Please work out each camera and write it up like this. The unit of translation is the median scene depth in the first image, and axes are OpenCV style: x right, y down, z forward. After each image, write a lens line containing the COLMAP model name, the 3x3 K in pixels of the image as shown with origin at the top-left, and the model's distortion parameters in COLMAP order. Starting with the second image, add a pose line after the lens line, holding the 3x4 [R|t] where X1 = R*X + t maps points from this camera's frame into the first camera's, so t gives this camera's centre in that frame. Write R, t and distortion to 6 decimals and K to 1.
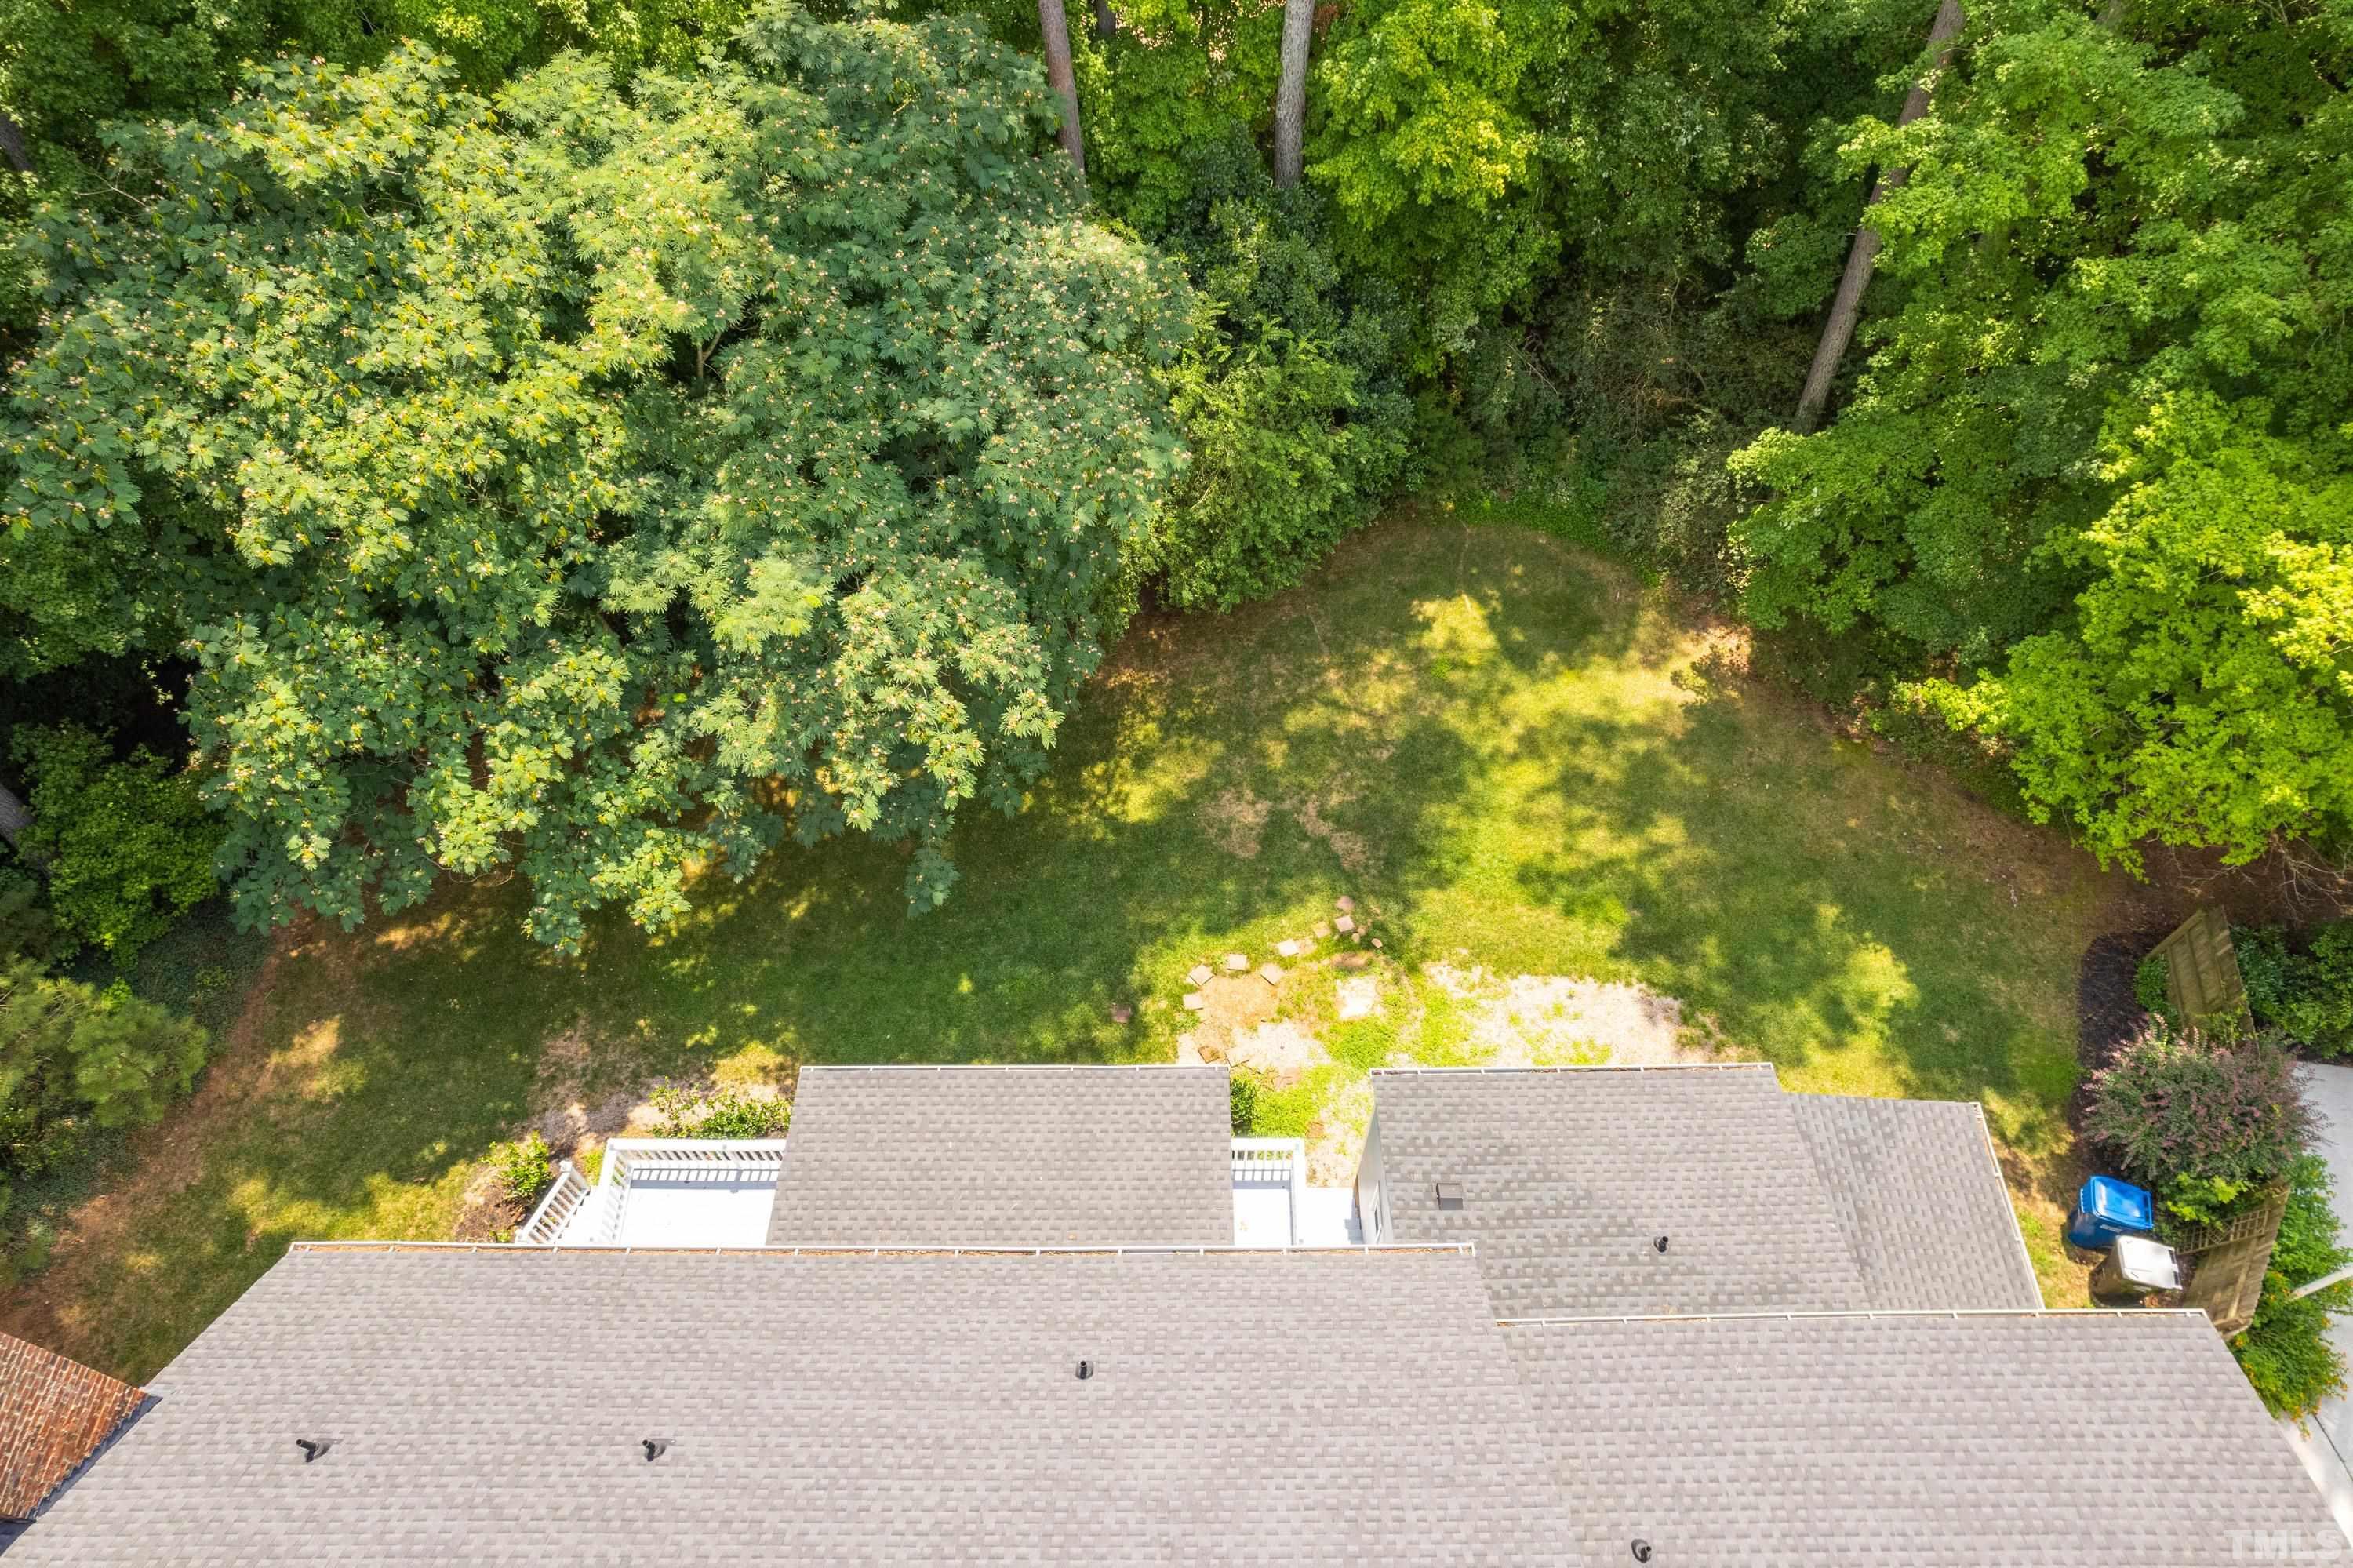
lens RADIAL K [[1514.3, 0, 1165.4], [0, 1514.3, 782.0], [0, 0, 1]] dist [-0.074640, 0.069059]
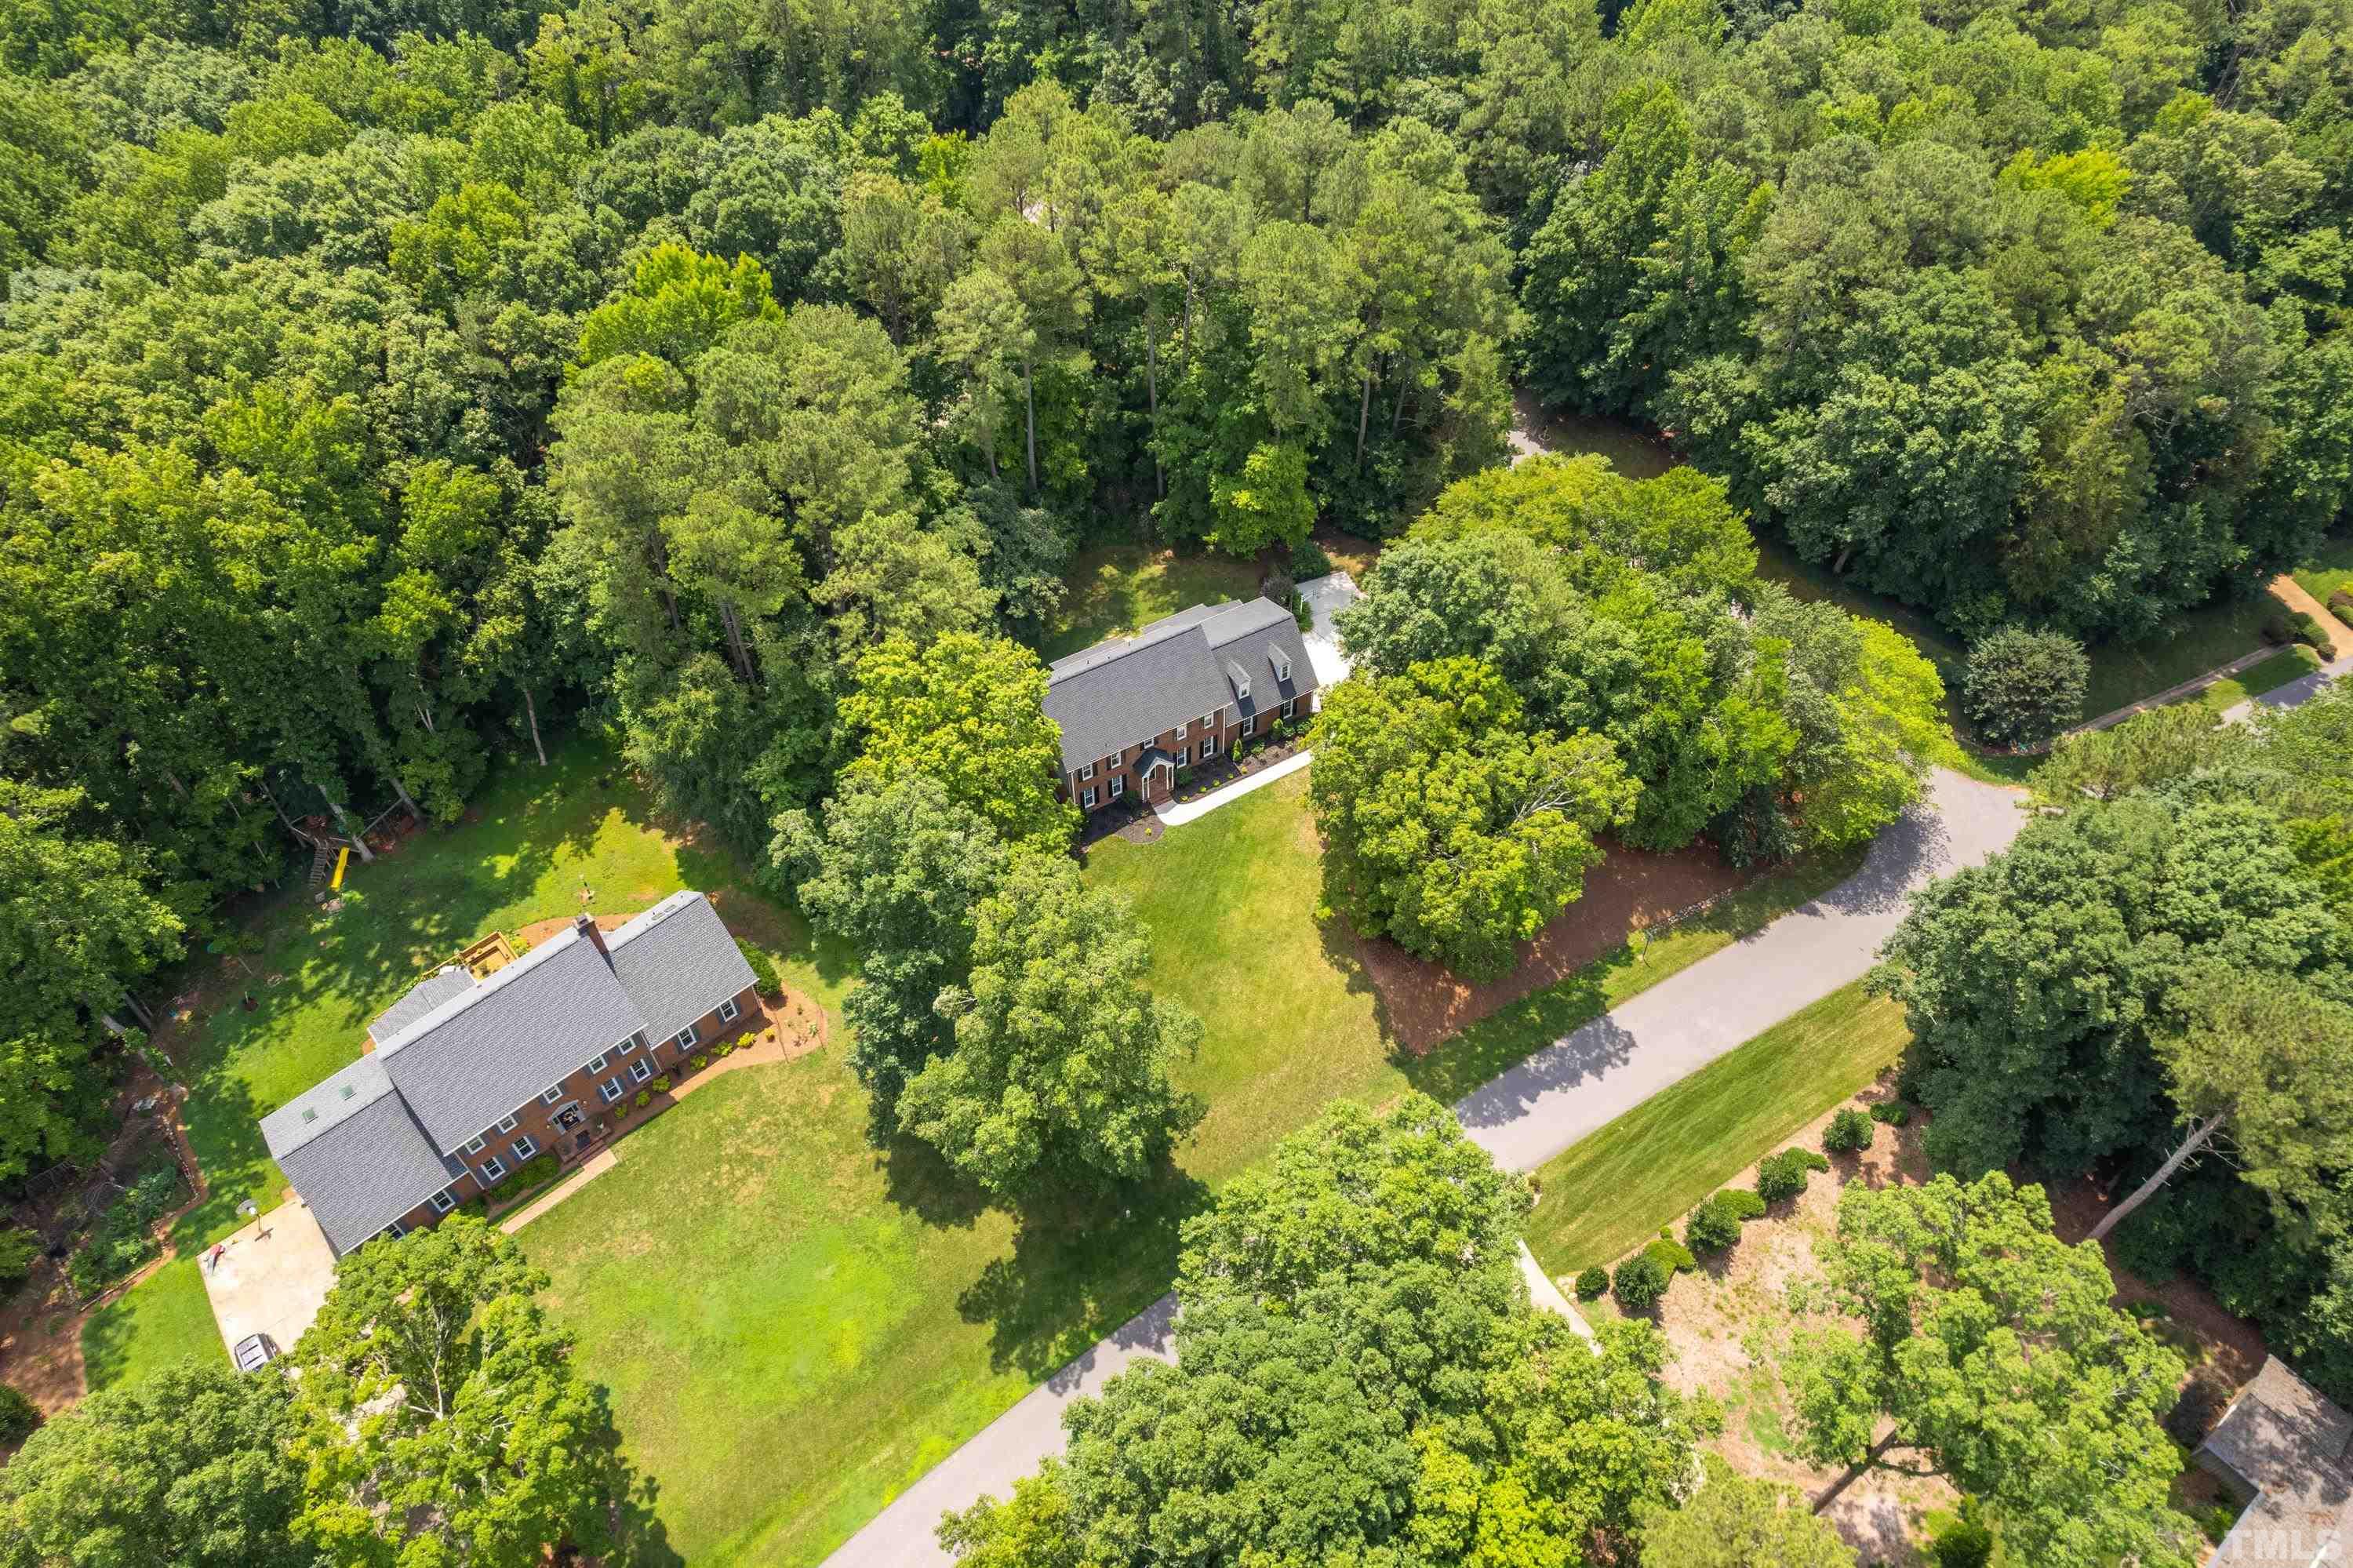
lens RADIAL K [[1514.3, 0, 1150.4], [0, 1514.3, 776.6], [0, 0, 1]] dist [-0.074640, 0.069059]
pose [[0.871504, -0.371787, 0.319773, -1.623681], [0.407354, 0.911903, -0.049963, 0.872229], [-0.273026, 0.173804, 0.946176, -3.747464]]
